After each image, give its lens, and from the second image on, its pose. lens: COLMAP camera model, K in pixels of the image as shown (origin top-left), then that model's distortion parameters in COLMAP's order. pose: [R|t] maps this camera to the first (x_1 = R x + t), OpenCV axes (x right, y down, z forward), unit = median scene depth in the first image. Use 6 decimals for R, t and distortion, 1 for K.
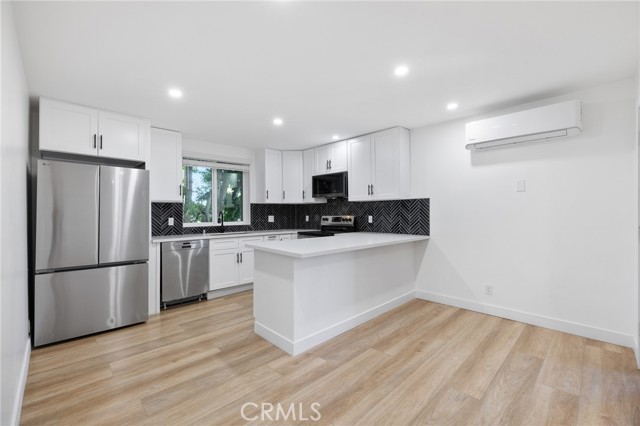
lens RADIAL K [[271.0, 0, 320.0], [0, 271.0, 213.0], [0, 0, 1]] dist [0.000836, 0.000026]
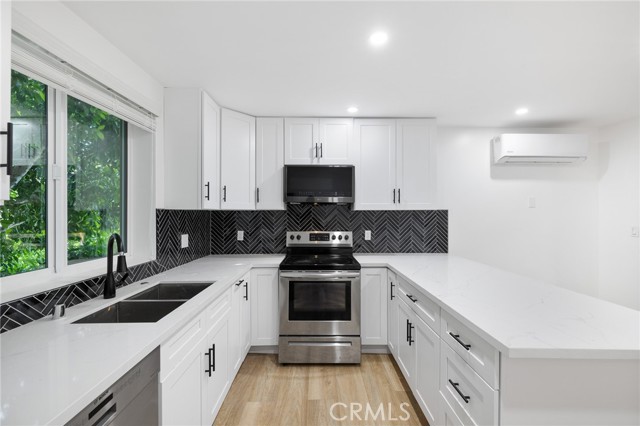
lens RADIAL K [[271.0, 0, 320.0], [0, 271.0, 213.0], [0, 0, 1]] dist [0.000836, 0.000026]
pose [[0.697027, 0.007985, 0.717000, -0.435218], [-0.005991, 0.999968, -0.005312, -0.032385], [-0.717020, -0.000593, 0.697053, 0.593686]]
